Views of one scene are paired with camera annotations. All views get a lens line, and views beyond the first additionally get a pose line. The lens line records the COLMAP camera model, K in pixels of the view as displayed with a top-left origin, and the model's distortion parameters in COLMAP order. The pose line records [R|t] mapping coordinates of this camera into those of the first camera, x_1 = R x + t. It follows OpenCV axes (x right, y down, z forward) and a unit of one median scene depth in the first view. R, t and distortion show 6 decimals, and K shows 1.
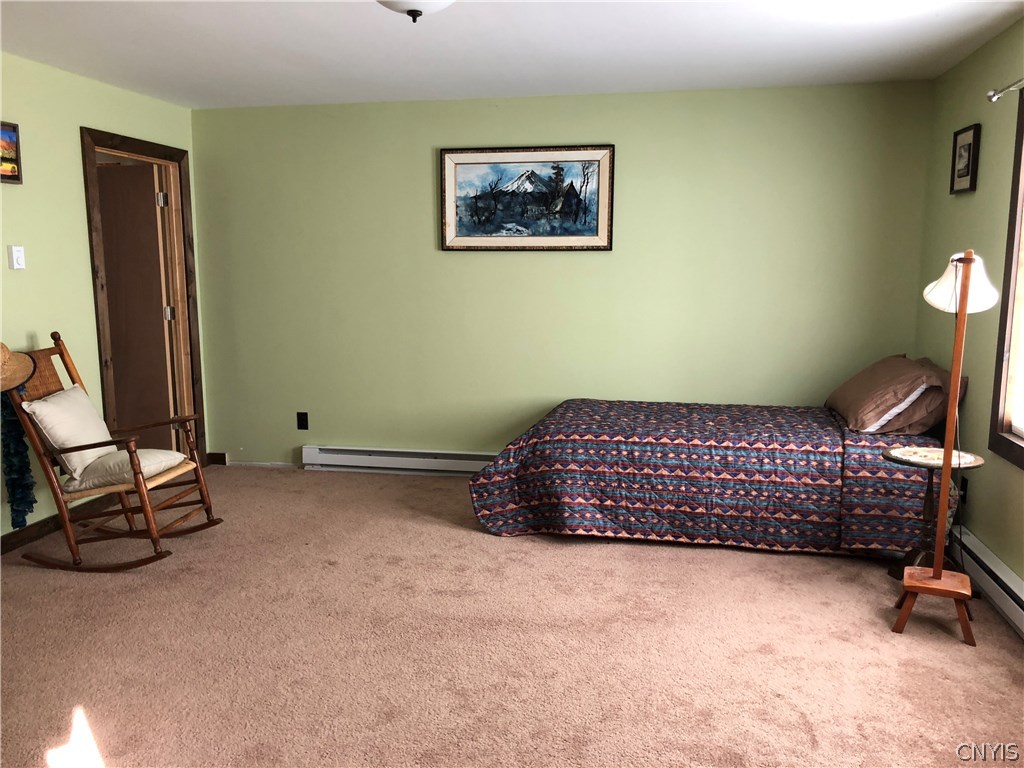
lens RADIAL K [[832.8, 0, 509.5], [0, 832.8, 377.5], [0, 0, 1]] dist [0.090889, -0.147432]
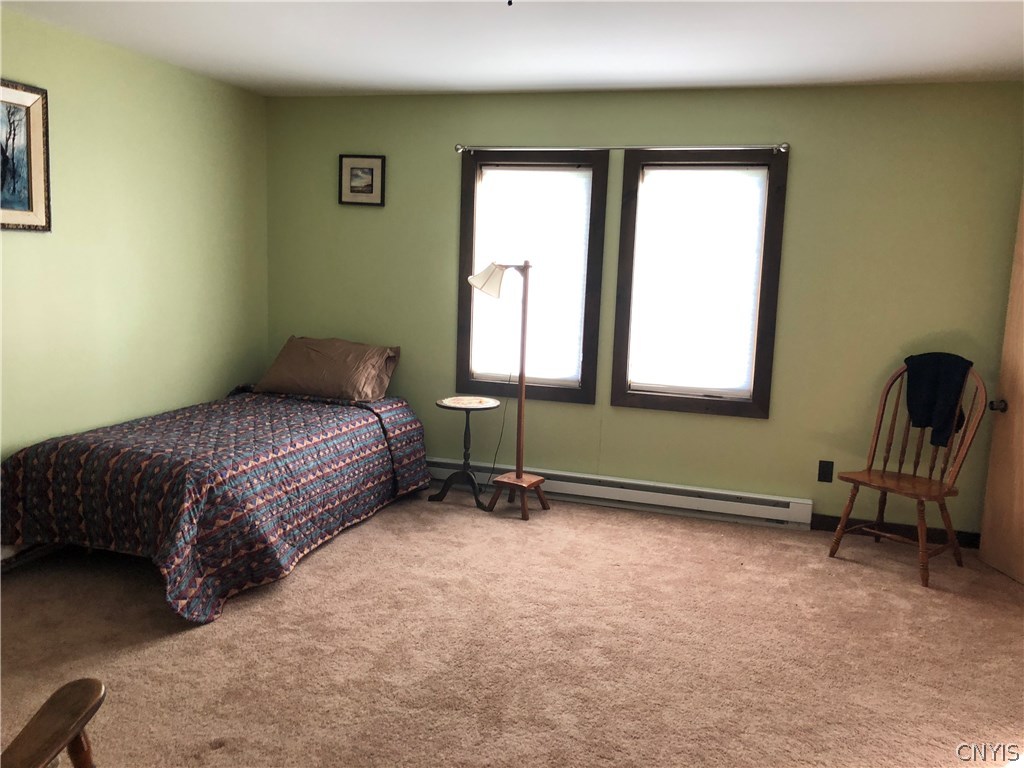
lens RADIAL K [[832.8, 0, 509.5], [0, 832.8, 377.5], [0, 0, 1]] dist [0.090889, -0.147432]
pose [[0.096453, -0.135163, 0.986118, -0.598407], [0.098957, 0.987130, 0.125622, -0.081185], [-0.990406, 0.085466, 0.108587, 0.539221]]
